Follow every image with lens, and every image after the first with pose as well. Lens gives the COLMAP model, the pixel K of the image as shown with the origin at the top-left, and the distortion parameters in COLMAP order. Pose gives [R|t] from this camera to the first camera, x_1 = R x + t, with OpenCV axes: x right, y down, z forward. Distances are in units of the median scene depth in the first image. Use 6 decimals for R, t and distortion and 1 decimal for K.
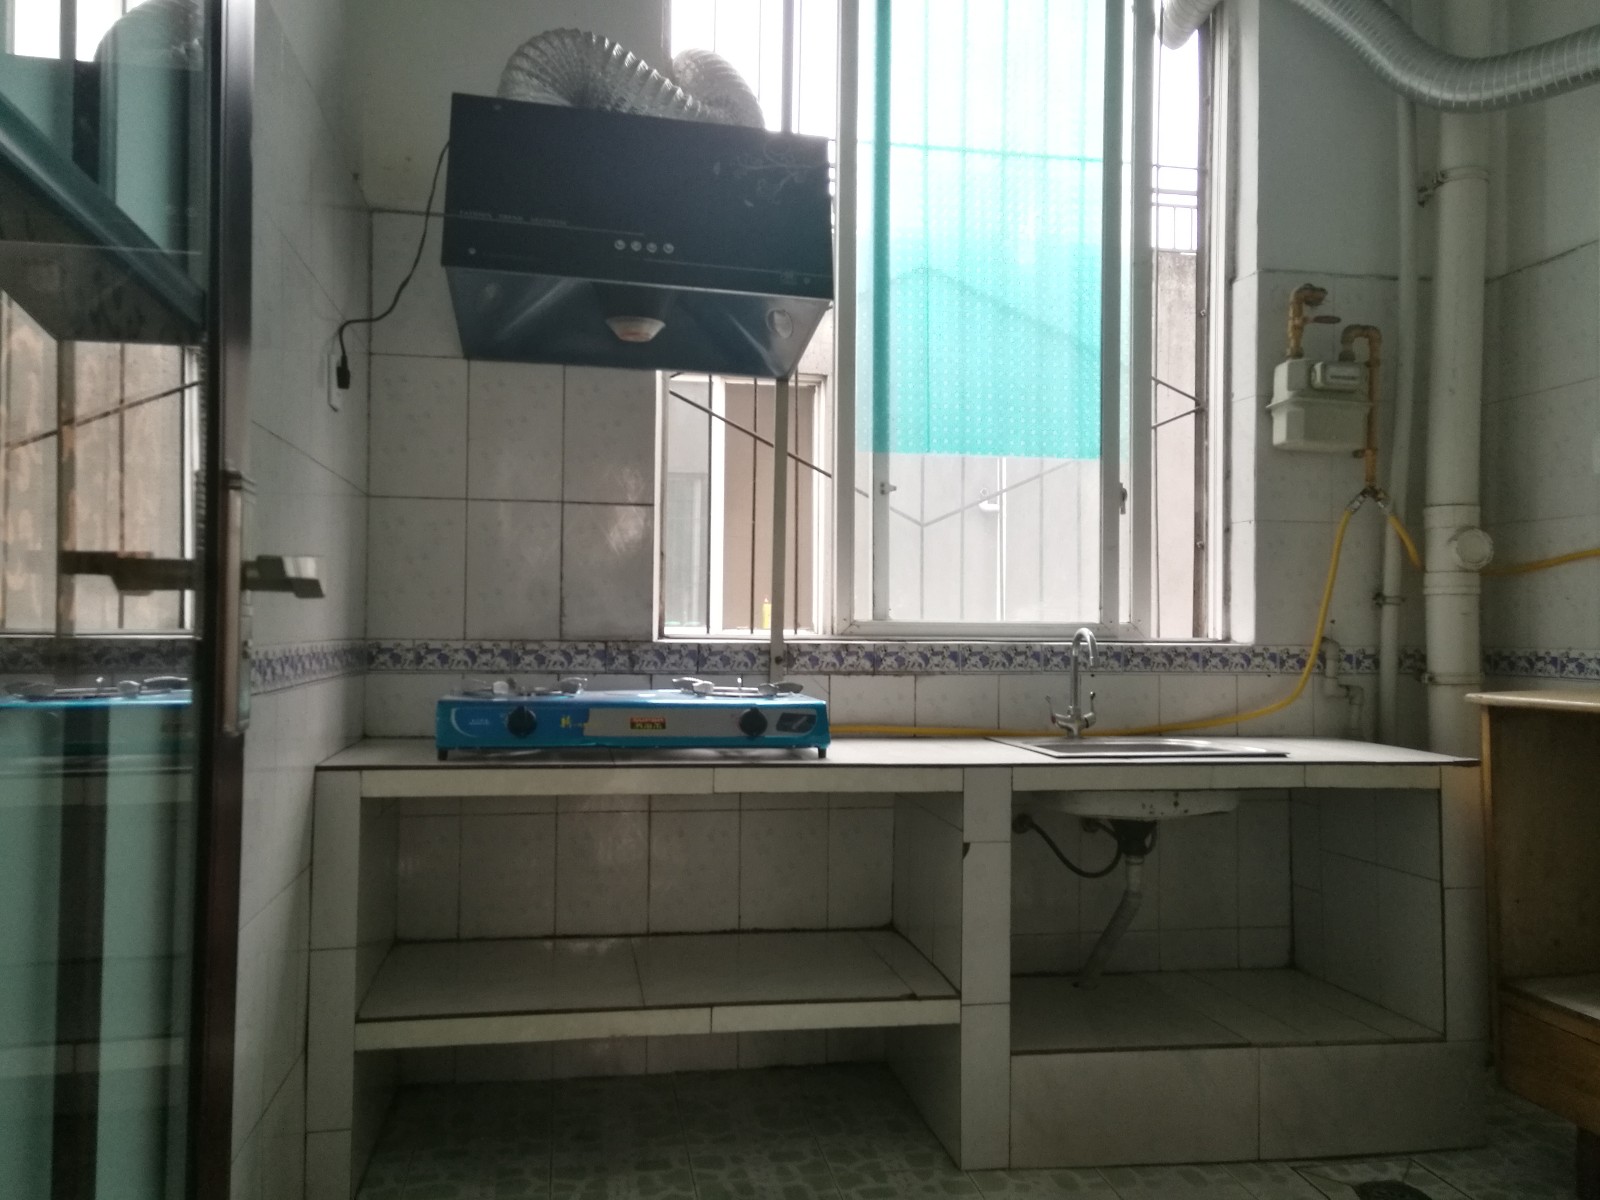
lens RADIAL K [[1255.5, 0, 761.6], [0, 1255.5, 599.2], [0, 0, 1]] dist [0.057693, 0.006330]
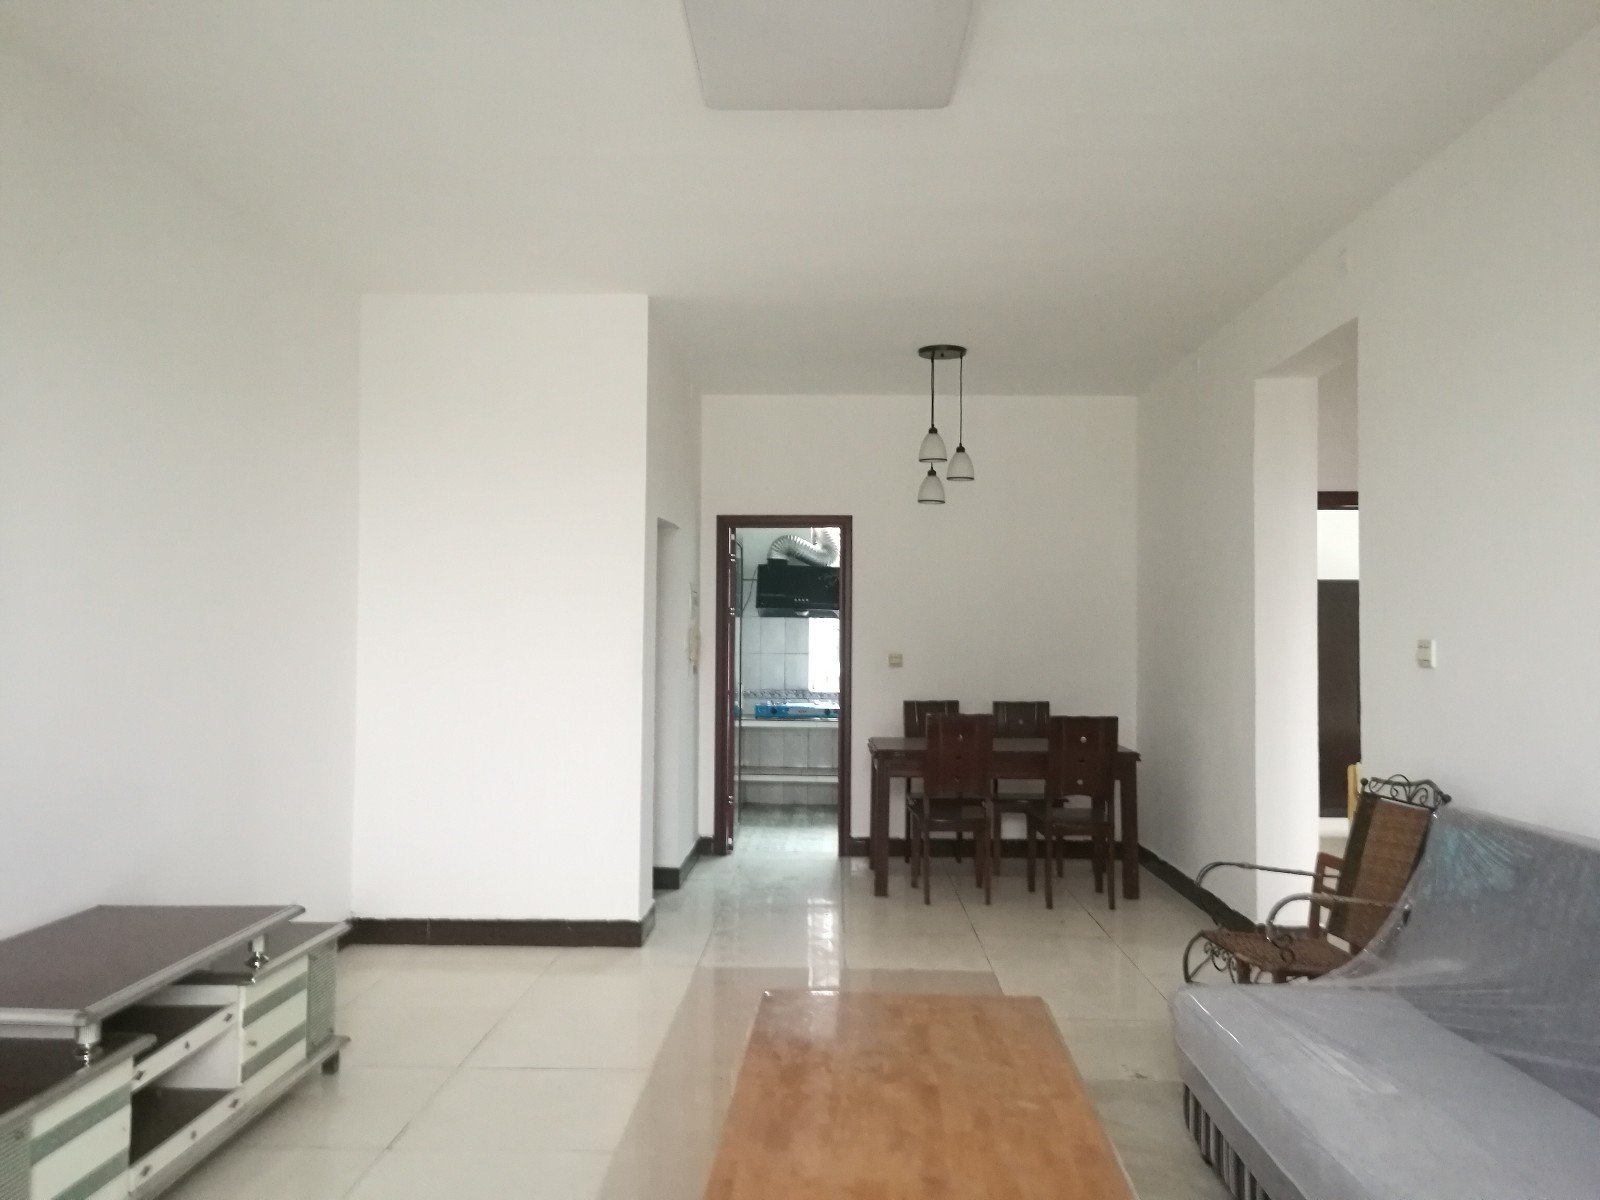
lens RADIAL K [[1255.5, 0, 761.6], [0, 1255.5, 599.2], [0, 0, 1]] dist [0.057693, 0.006330]
pose [[0.976205, -0.008144, -0.216698, 0.639236], [0.006561, 0.999946, -0.008020, -0.227663], [0.216752, 0.006407, 0.976206, -2.920508]]
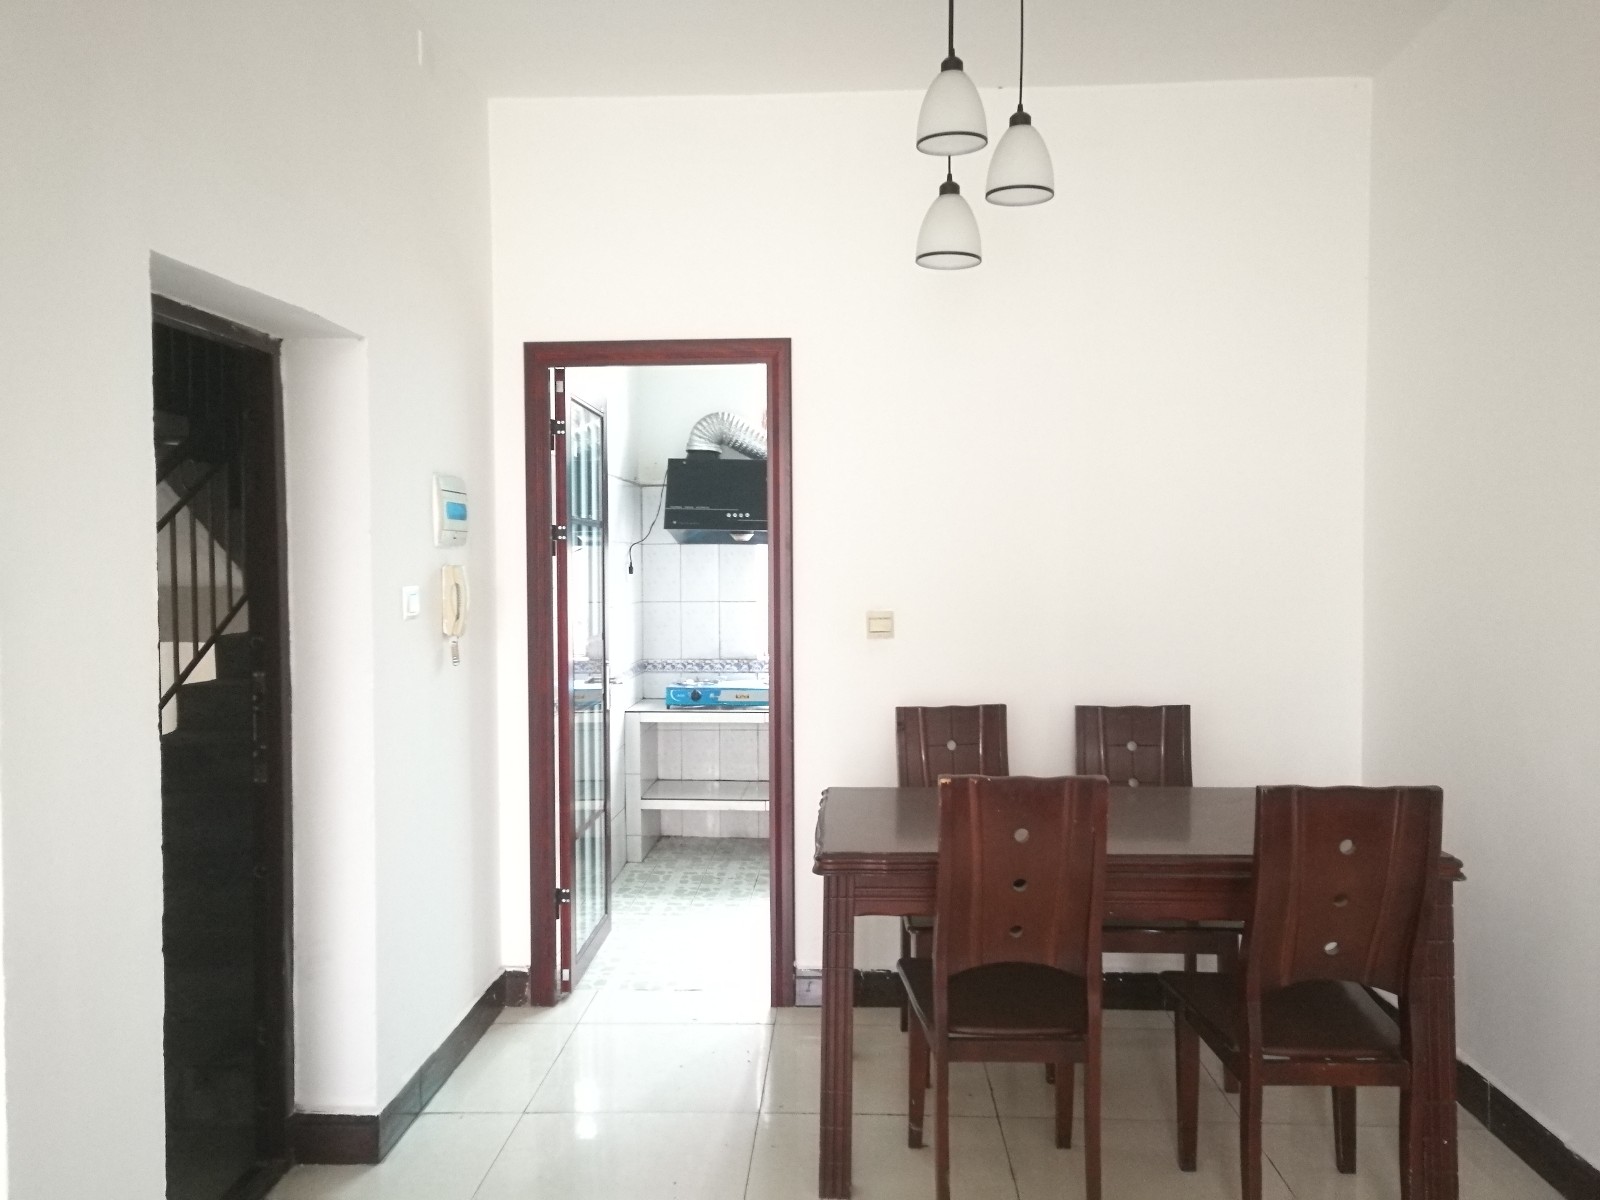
lens RADIAL K [[1255.5, 0, 761.6], [0, 1255.5, 599.2], [0, 0, 1]] dist [0.057693, 0.006330]
pose [[0.972465, -0.009264, -0.232866, 0.513268], [0.021159, 0.998592, 0.048634, -0.210950], [0.232088, -0.052223, 0.971292, -1.403611]]
